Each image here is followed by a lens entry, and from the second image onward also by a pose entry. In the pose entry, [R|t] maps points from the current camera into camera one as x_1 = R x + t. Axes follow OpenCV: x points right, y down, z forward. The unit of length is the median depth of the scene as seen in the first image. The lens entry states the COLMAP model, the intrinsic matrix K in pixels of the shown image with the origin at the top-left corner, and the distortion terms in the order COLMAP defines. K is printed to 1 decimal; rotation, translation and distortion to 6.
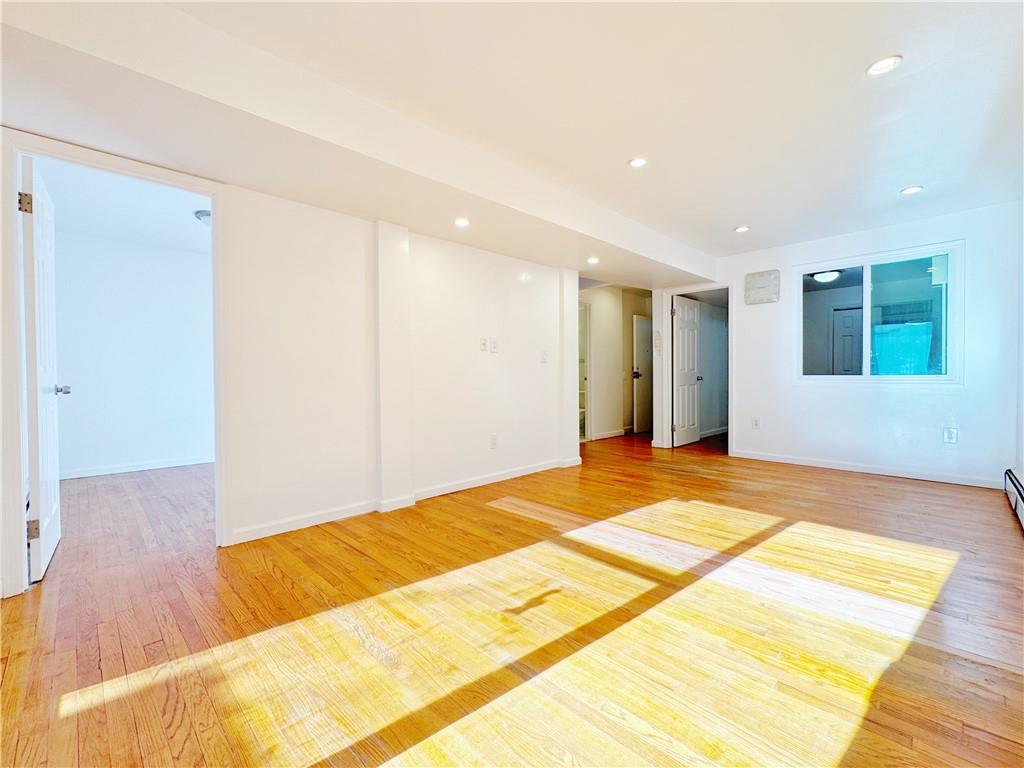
lens RADIAL K [[444.5, 0, 516.7], [0, 444.5, 383.3], [0, 0, 1]] dist [0.000066, 0.000279]
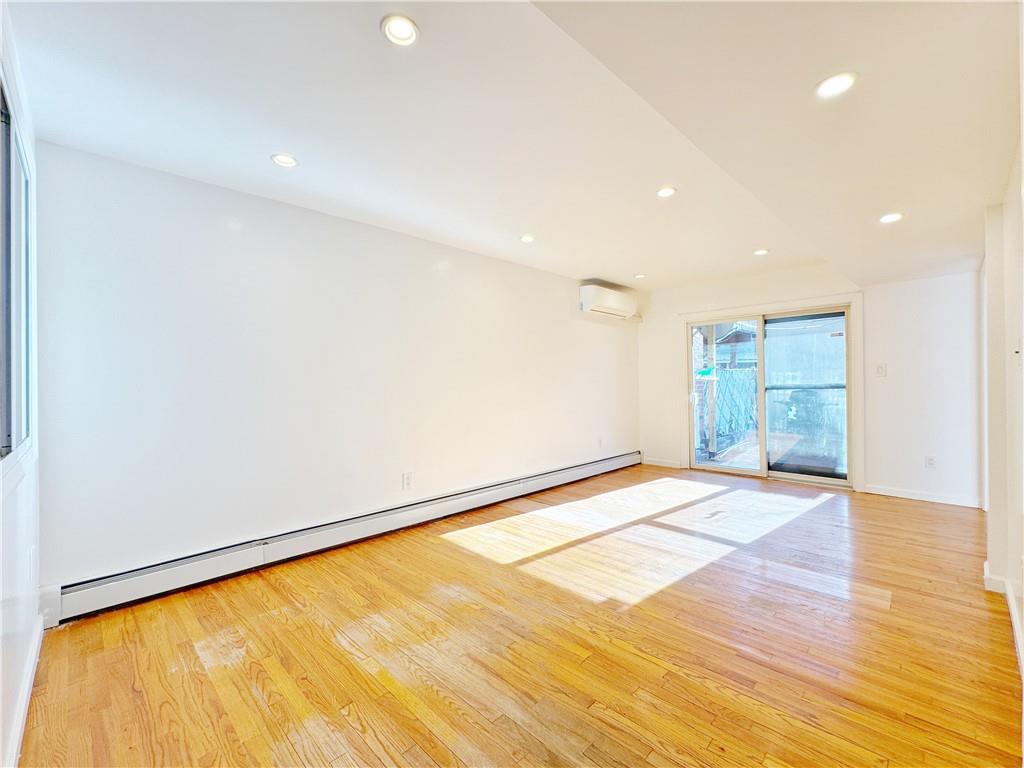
lens RADIAL K [[444.5, 0, 517.8], [0, 444.5, 380.5], [0, 0, 1]] dist [0.000066, 0.000279]
pose [[-0.999822, 0.018230, -0.004804, 0.711375], [0.018180, 0.999783, 0.010162, -0.115160], [0.004988, 0.010073, -0.999937, 2.302348]]
